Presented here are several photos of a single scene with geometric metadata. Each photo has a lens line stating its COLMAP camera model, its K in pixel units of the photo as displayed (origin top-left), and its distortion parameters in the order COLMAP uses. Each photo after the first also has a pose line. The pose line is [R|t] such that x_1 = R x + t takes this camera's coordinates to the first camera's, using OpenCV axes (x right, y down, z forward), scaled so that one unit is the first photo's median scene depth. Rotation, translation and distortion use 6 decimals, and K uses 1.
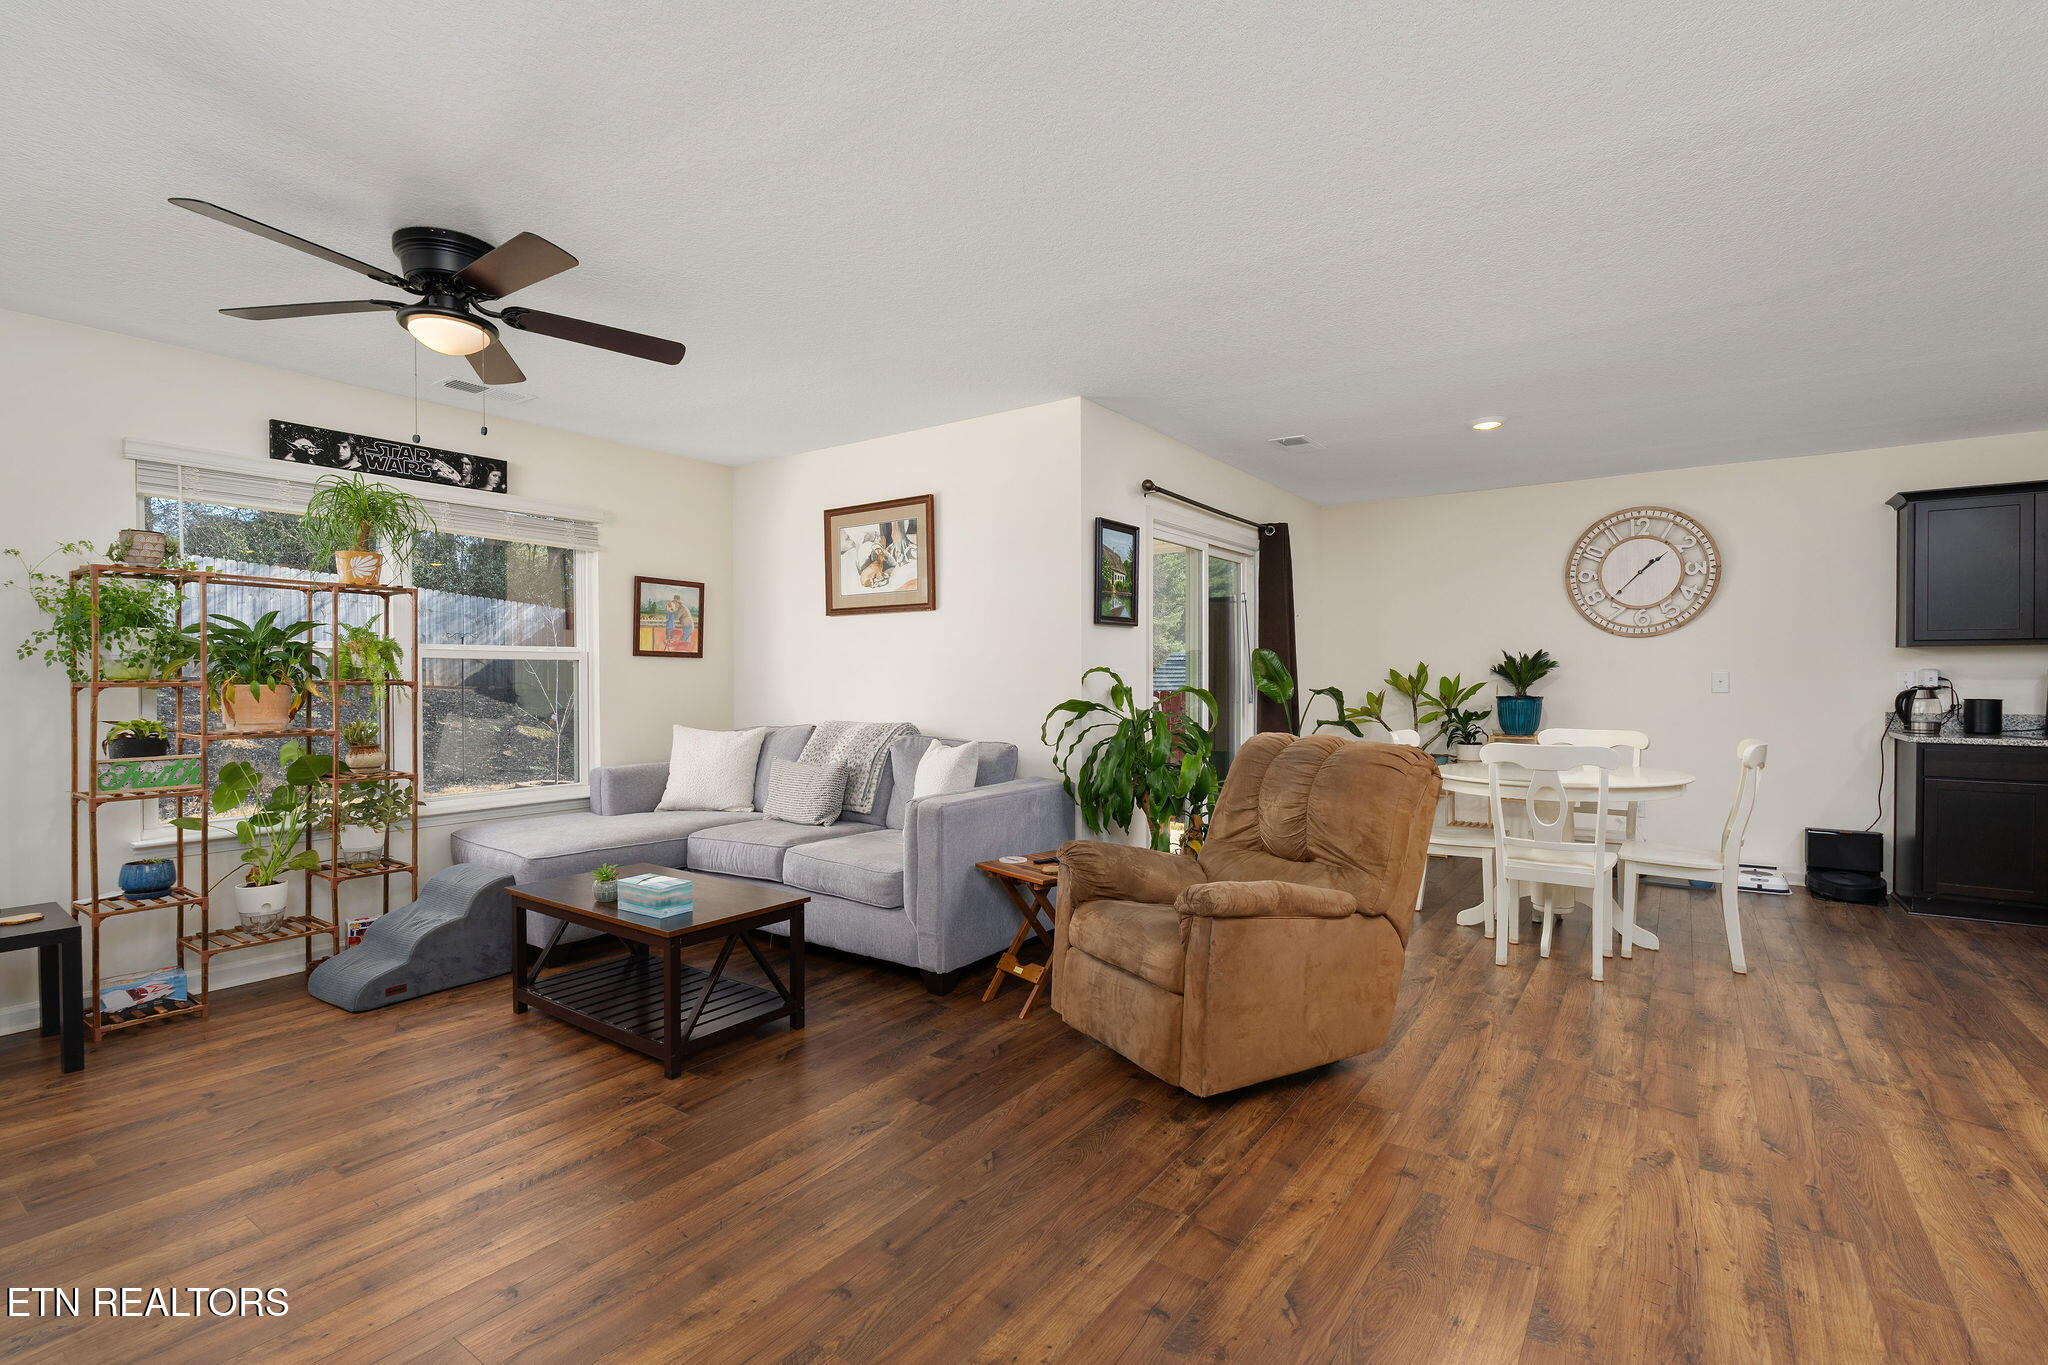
lens RADIAL K [[911.6, 0, 1042.3], [0, 911.6, 680.4], [0, 0, 1]] dist [-0.002739, -0.000312]
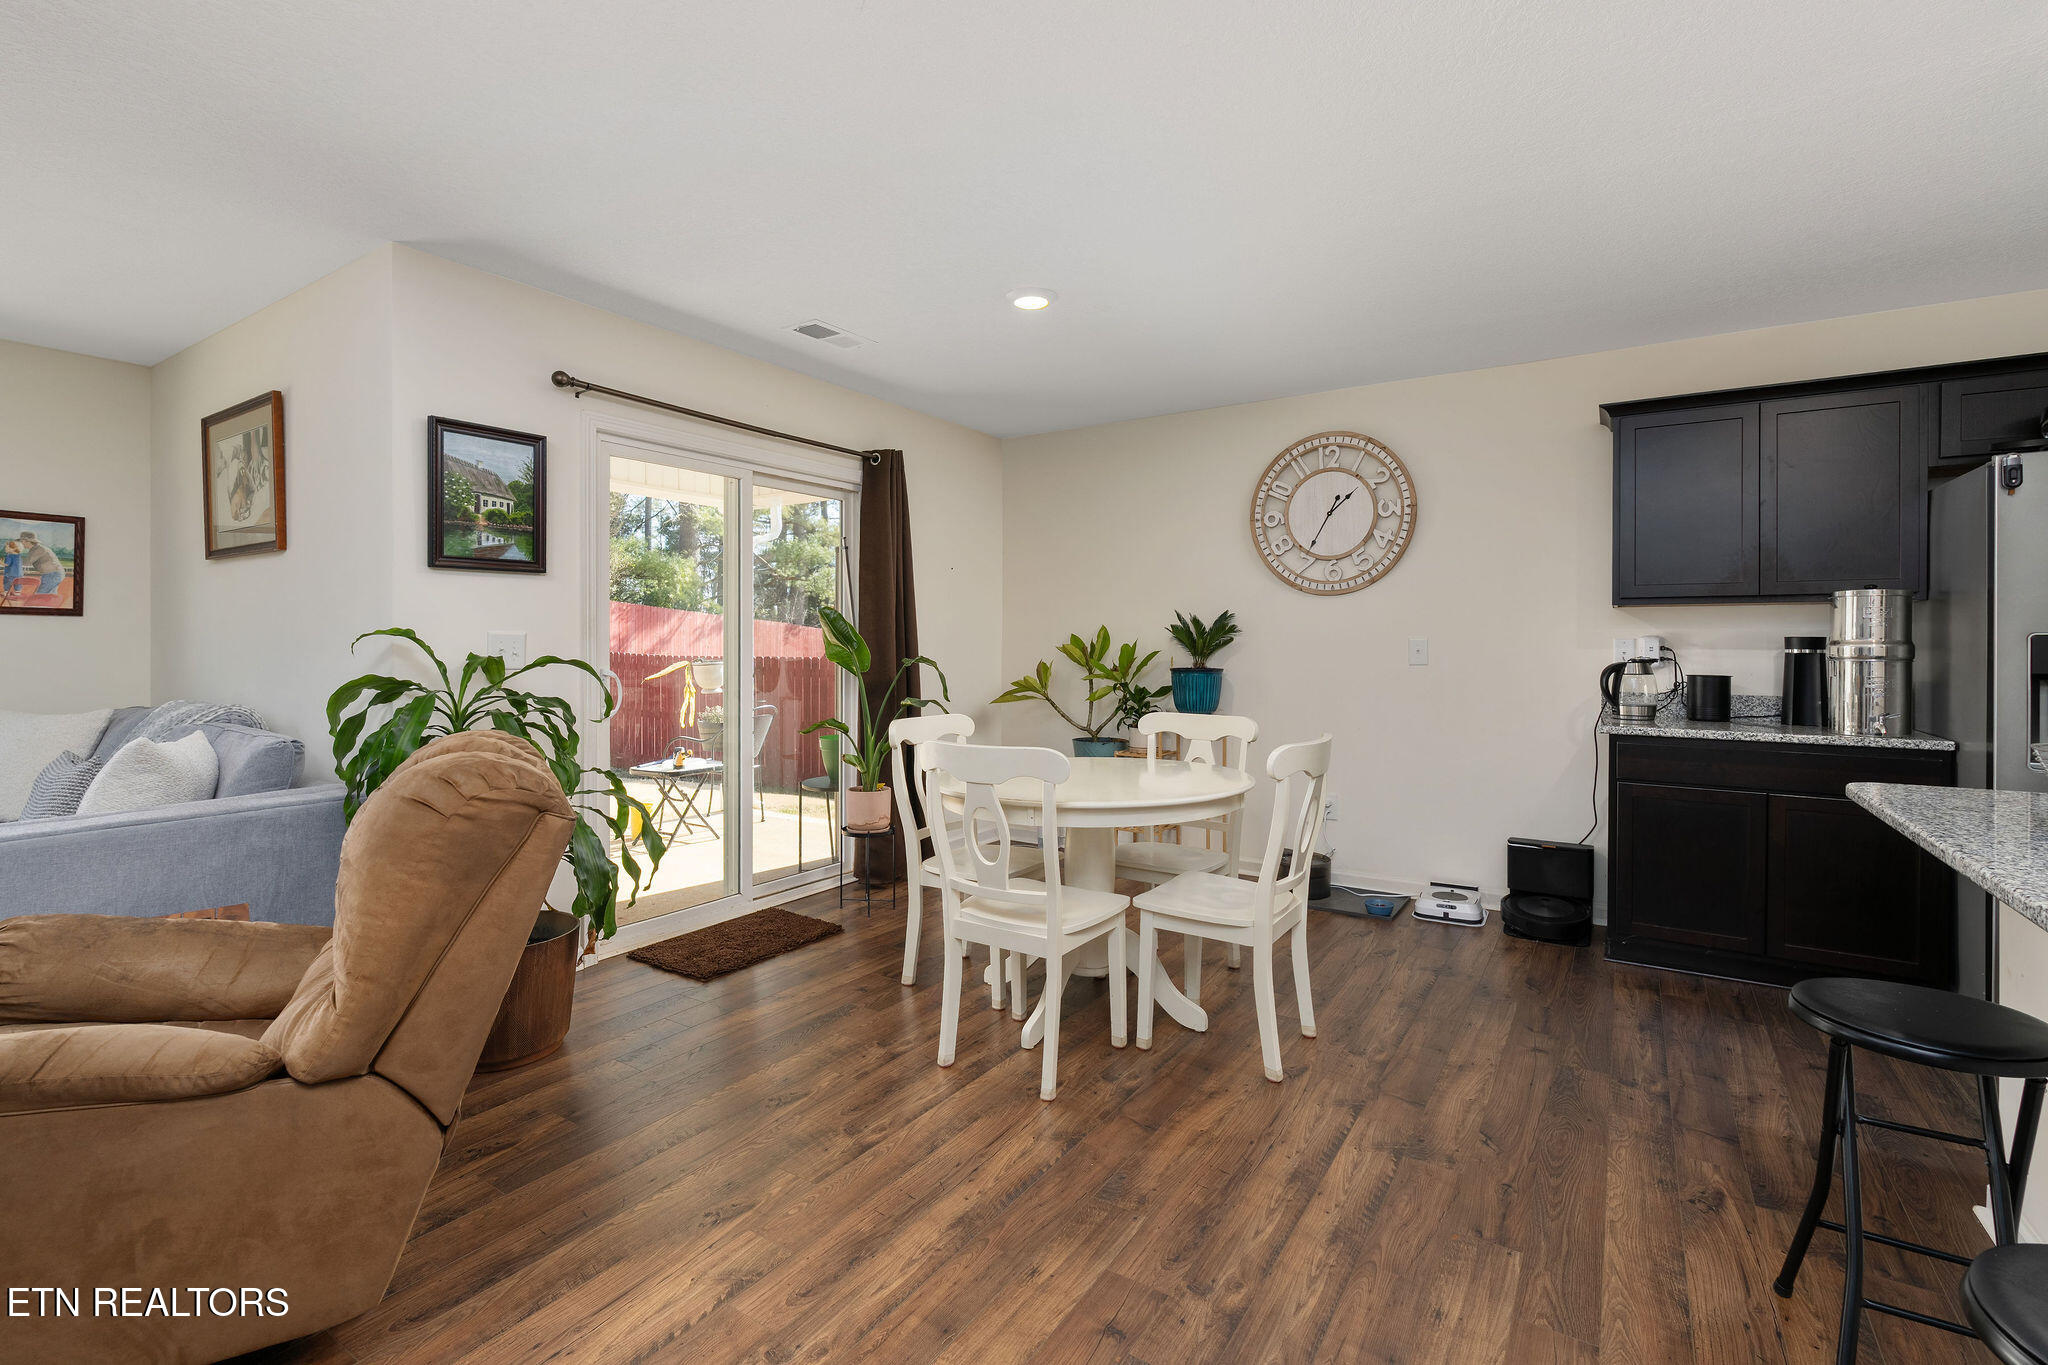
lens RADIAL K [[909.8, 0, 1019.8], [0, 909.8, 638.1], [0, 0, 1]] dist [-0.001470, -0.000234]
pose [[0.999584, 0.003255, 0.028645, 0.427726], [-0.003023, 0.999962, -0.008133, -0.002638], [-0.028671, 0.008043, 0.999557, 0.247807]]
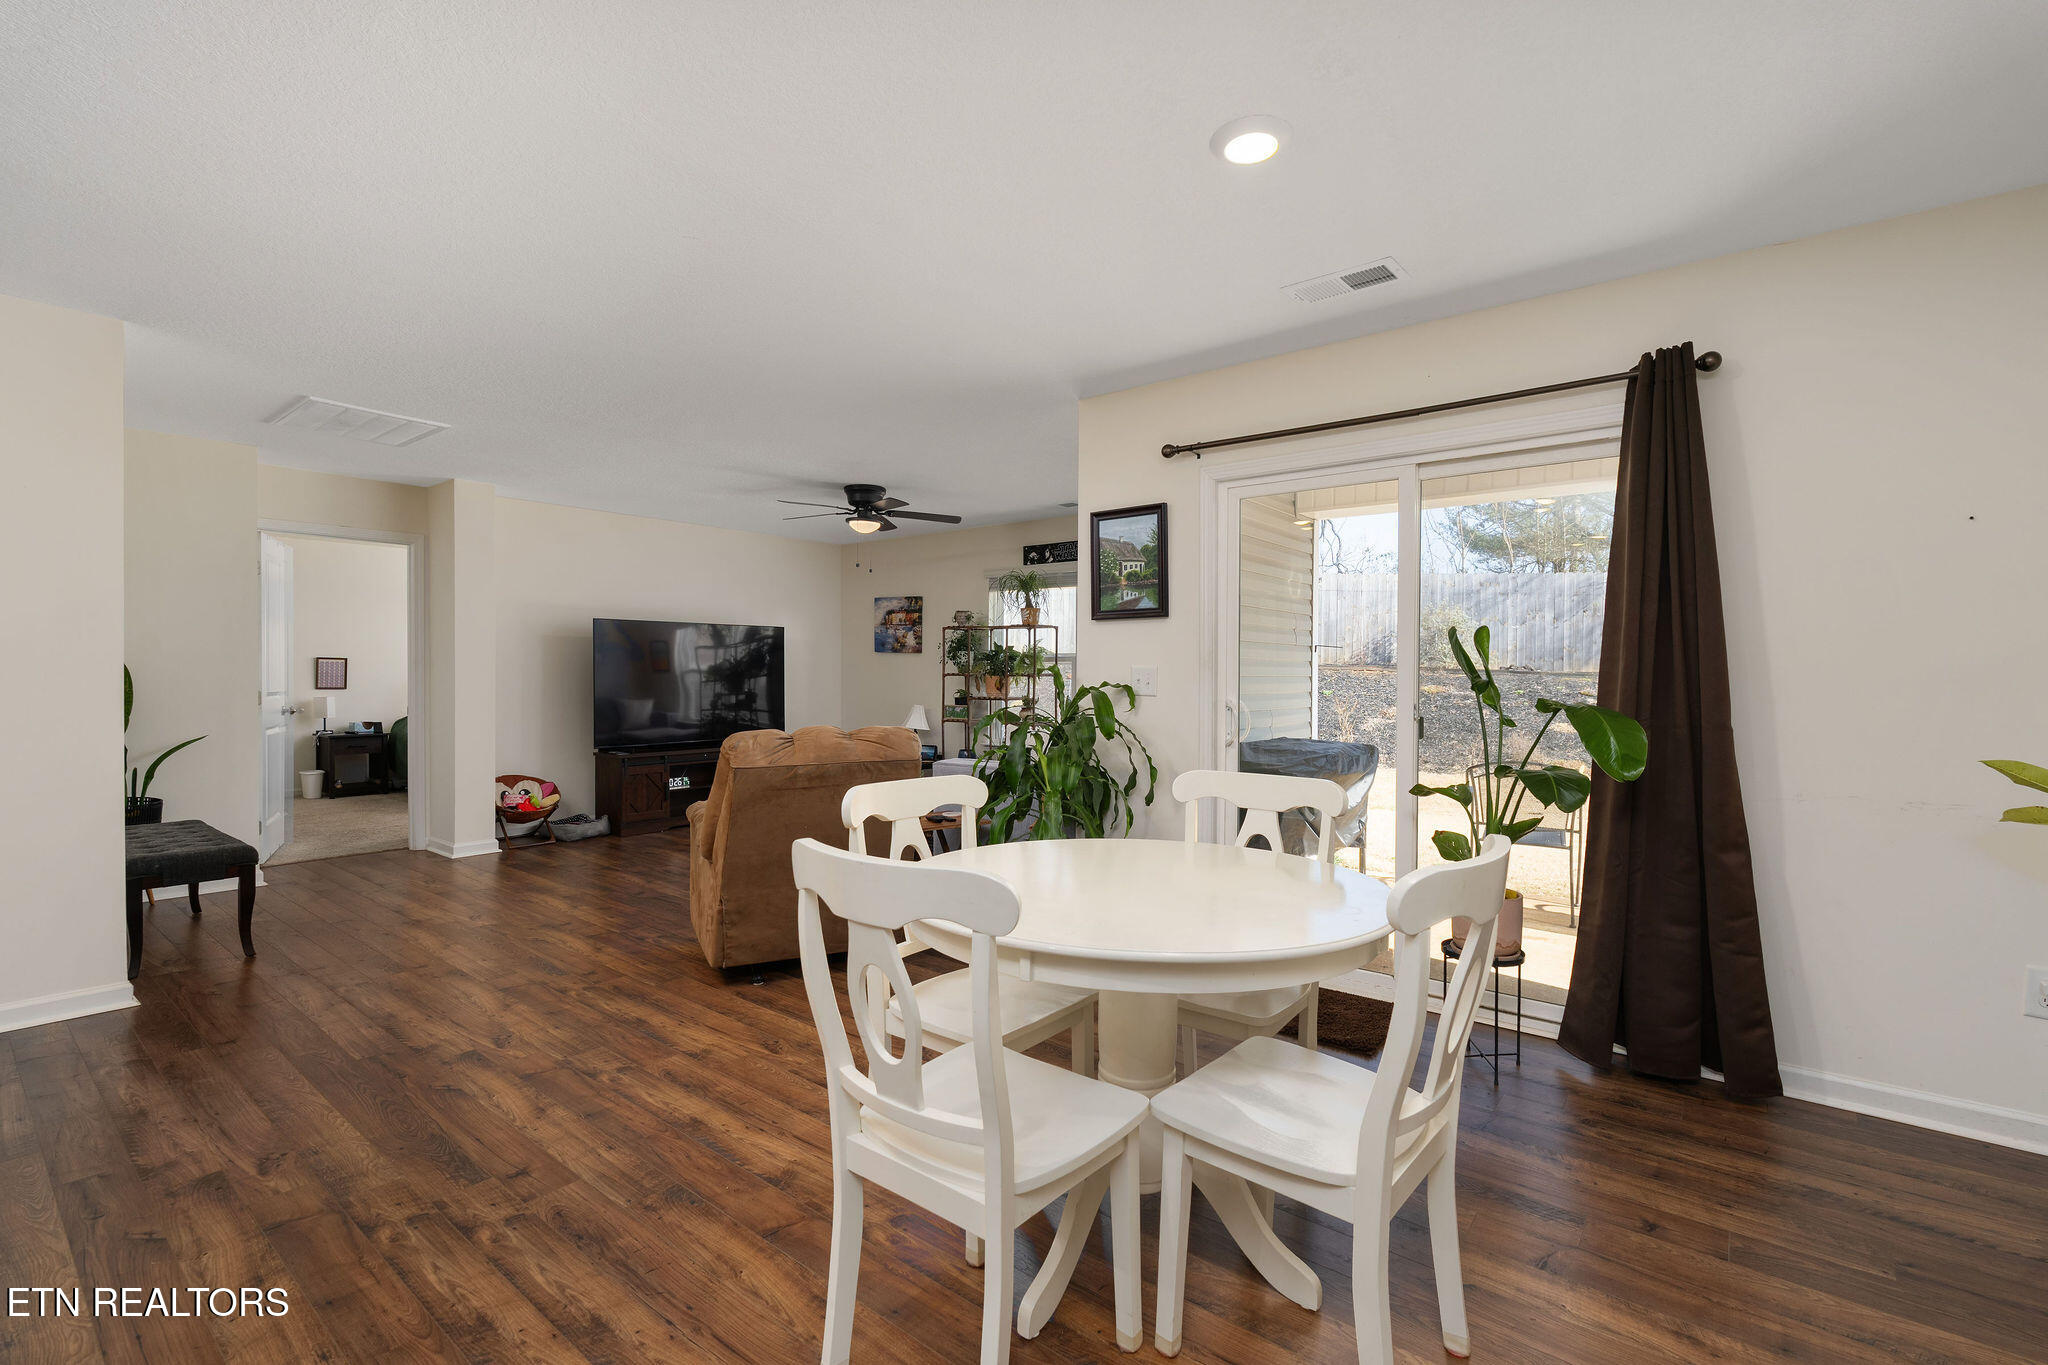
lens RADIAL K [[911.6, 0, 1042.3], [0, 911.6, 680.4], [0, 0, 1]] dist [-0.002739, -0.000312]
pose [[-0.048452, 0.011081, -0.998764, 0.909302], [-0.007752, 0.999904, 0.011470, -0.006883], [0.998795, 0.008298, -0.048362, 0.858822]]
